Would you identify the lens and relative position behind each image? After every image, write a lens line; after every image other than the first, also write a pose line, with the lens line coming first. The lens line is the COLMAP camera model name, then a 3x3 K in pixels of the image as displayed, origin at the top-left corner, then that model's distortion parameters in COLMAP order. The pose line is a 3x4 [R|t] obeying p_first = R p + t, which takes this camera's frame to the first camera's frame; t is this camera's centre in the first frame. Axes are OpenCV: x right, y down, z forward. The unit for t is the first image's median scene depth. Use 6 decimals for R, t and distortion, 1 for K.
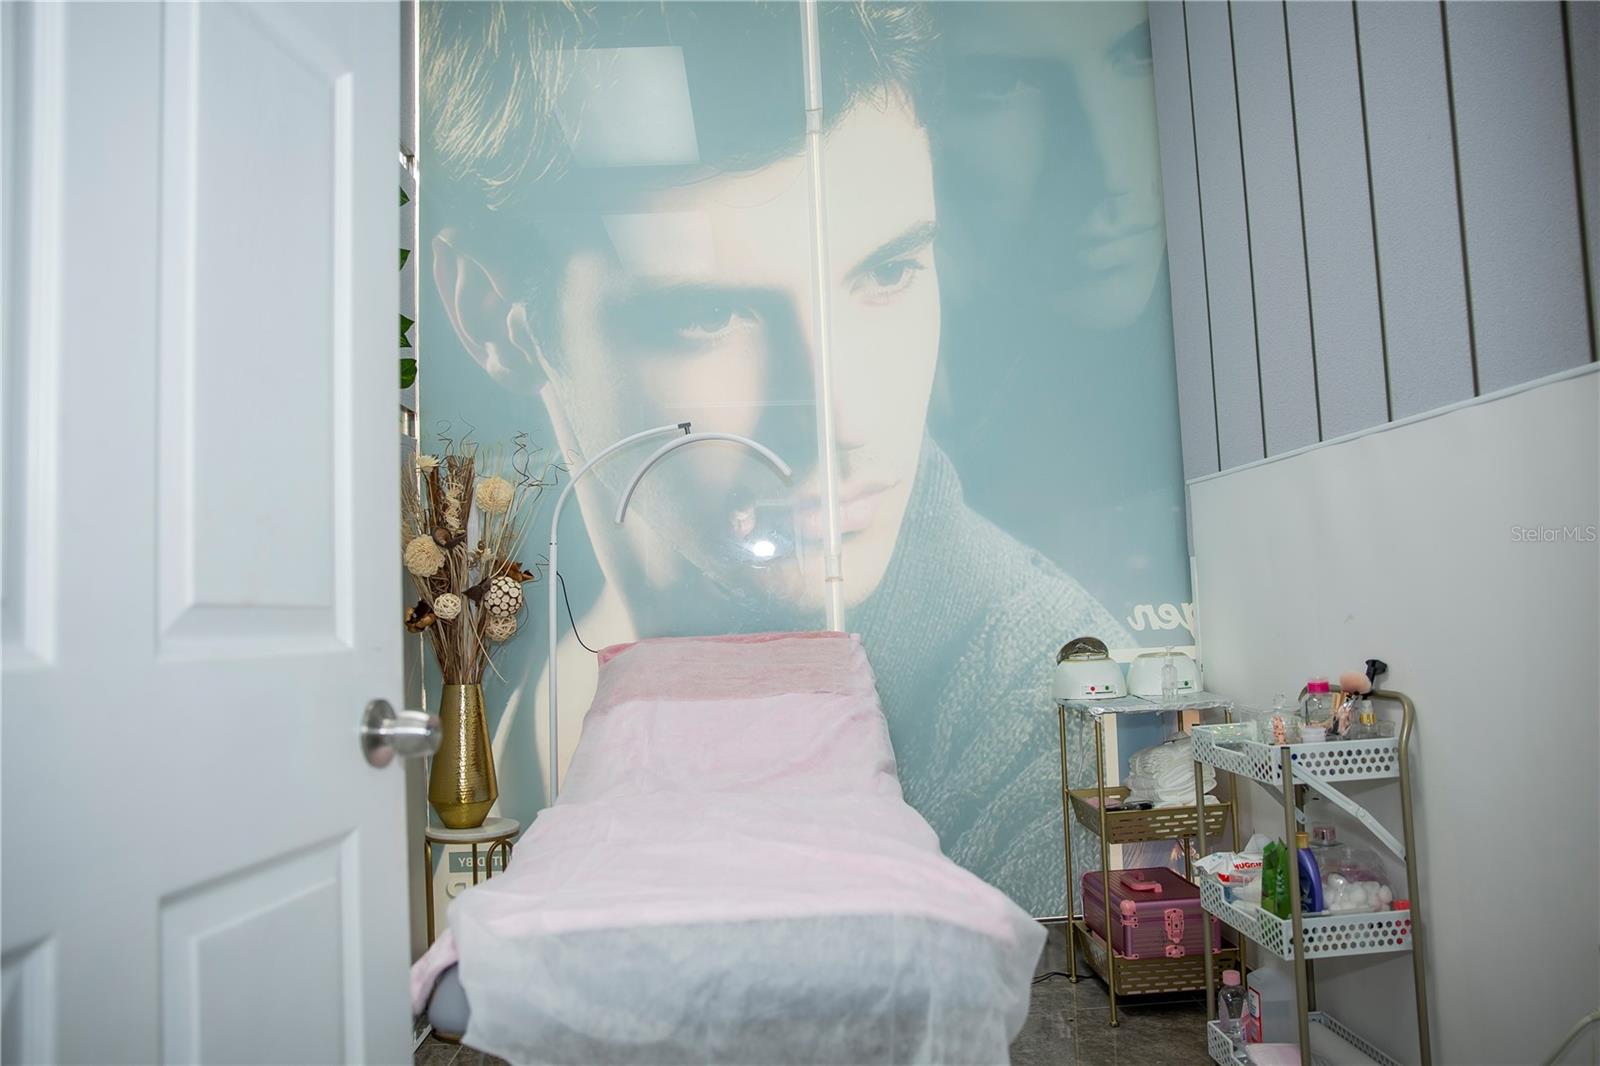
lens RADIAL K [[1145.6, 0, 781.8], [0, 1145.6, 530.5], [0, 0, 1]] dist [-0.122150, 0.112356]
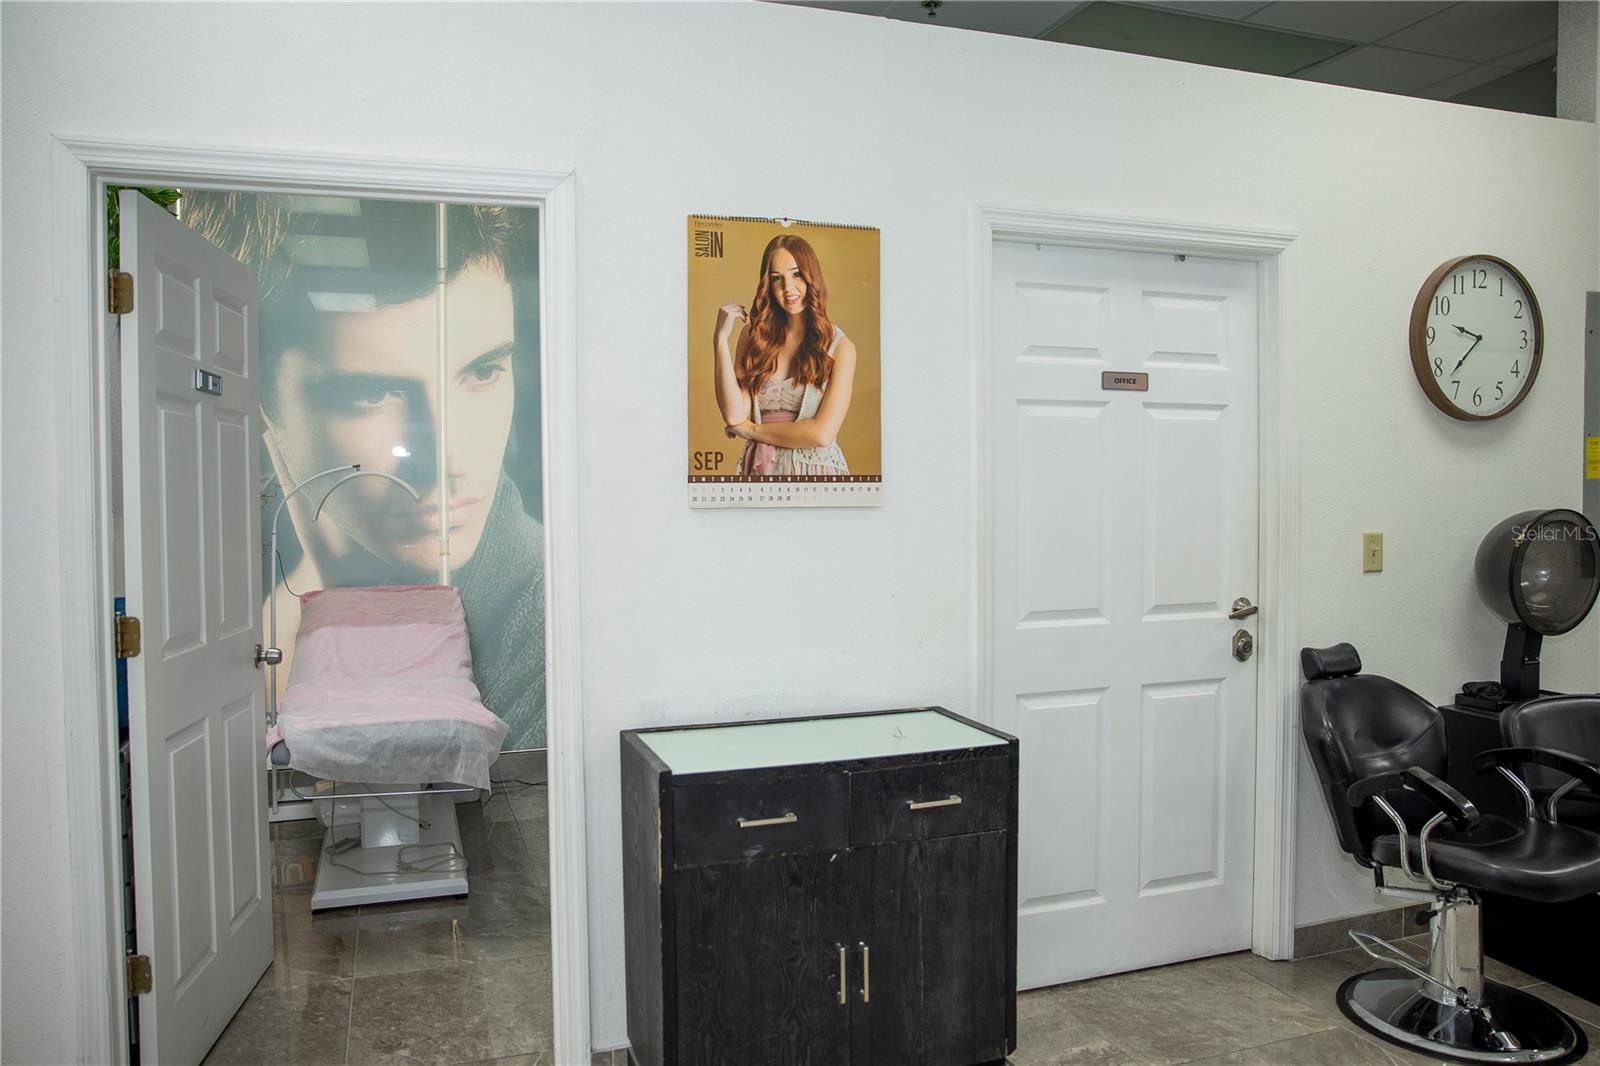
lens RADIAL K [[1145.6, 0, 781.8], [0, 1145.6, 530.5], [0, 0, 1]] dist [-0.122150, 0.112356]
pose [[0.951966, 0.023294, 0.305316, 0.007337], [-0.052490, 0.994757, 0.087765, -0.169827], [-0.301671, -0.099575, 0.948198, -0.764774]]
